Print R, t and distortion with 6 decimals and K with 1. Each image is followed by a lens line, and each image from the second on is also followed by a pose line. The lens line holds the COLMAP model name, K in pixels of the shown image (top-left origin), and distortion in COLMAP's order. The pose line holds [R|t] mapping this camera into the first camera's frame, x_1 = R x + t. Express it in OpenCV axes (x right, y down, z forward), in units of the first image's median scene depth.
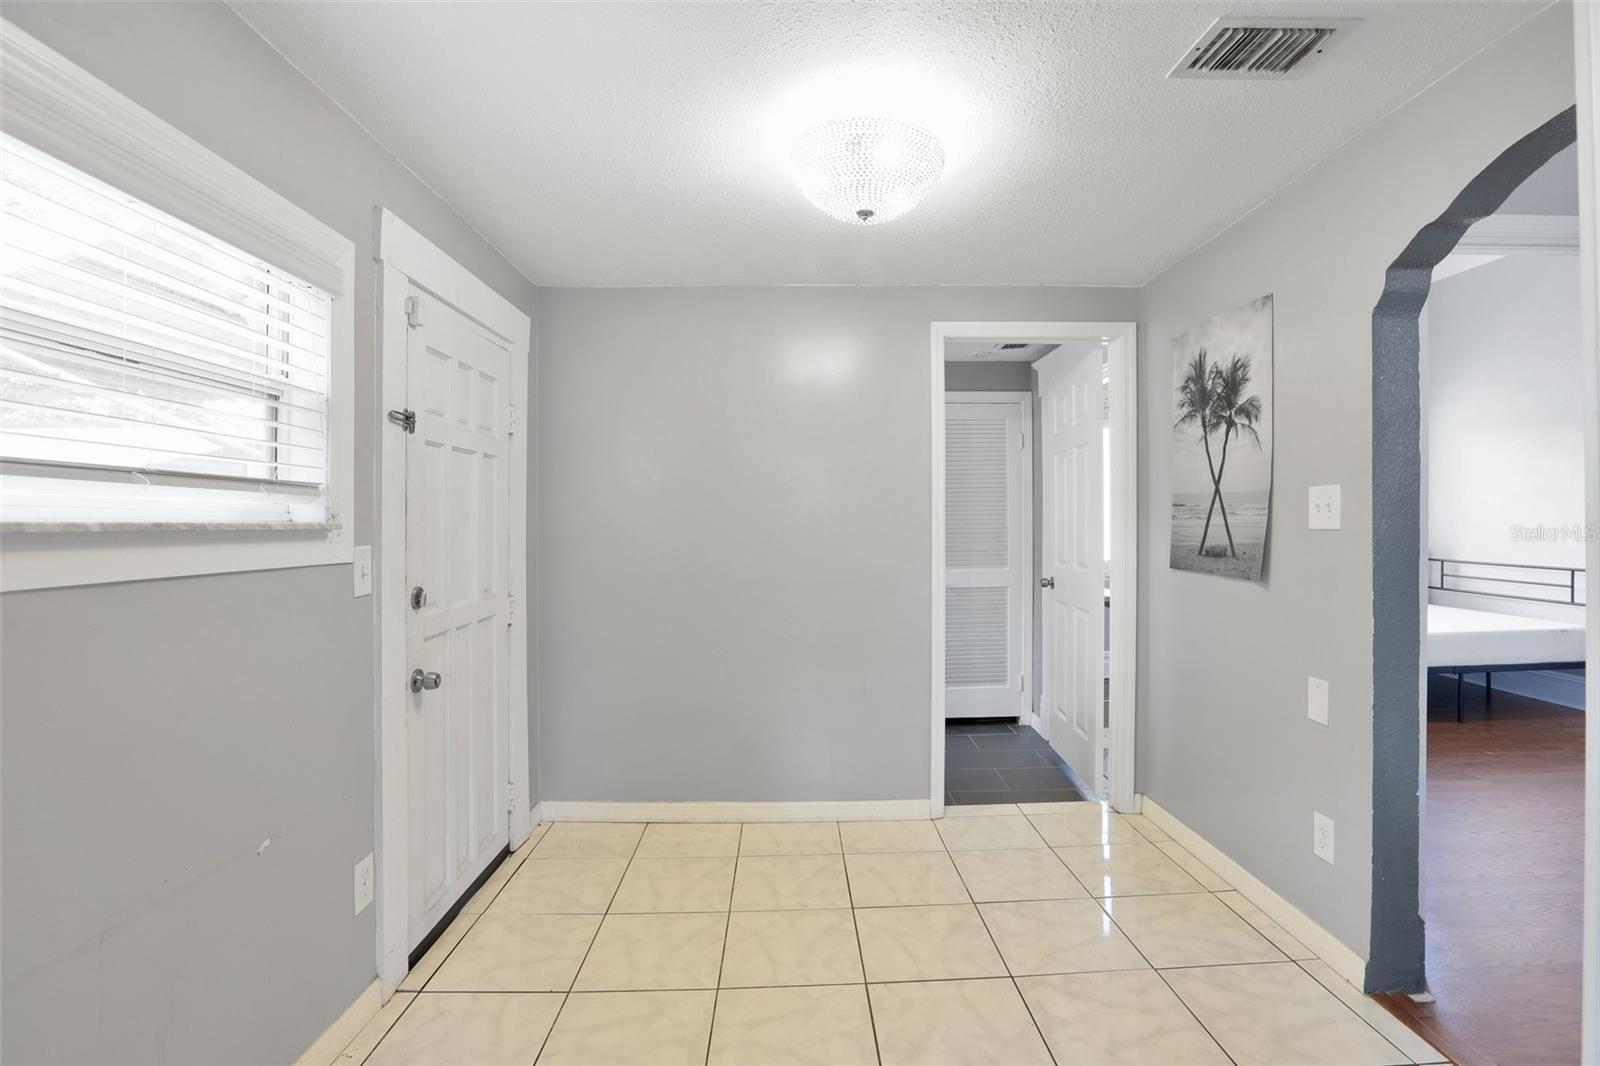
lens RADIAL K [[730.7, 0, 807.1], [0, 730.7, 520.0], [0, 0, 1]] dist [-0.035171, 0.005752]
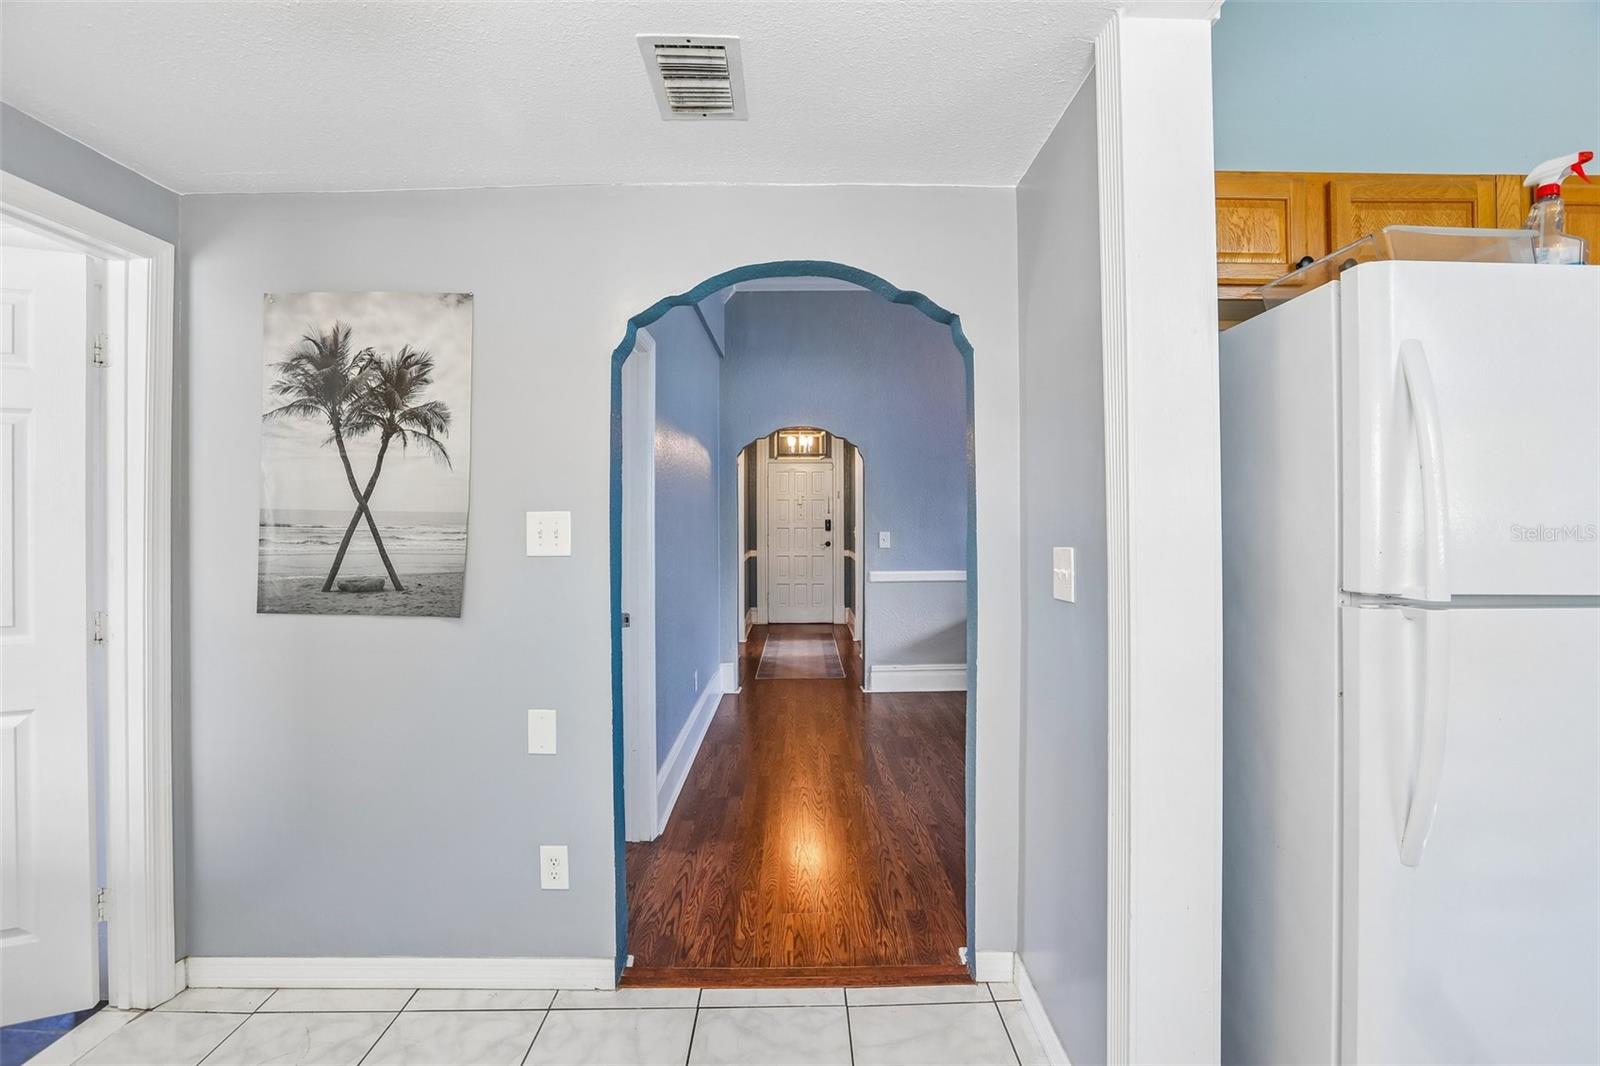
lens RADIAL K [[730.7, 0, 811.6], [0, 730.7, 518.3], [0, 0, 1]] dist [-0.035171, 0.005752]
pose [[0.012241, 0.014710, 0.999817, -0.224971], [-0.002482, 0.999889, -0.014681, -0.020218], [-0.999922, -0.002302, 0.012277, 0.509439]]
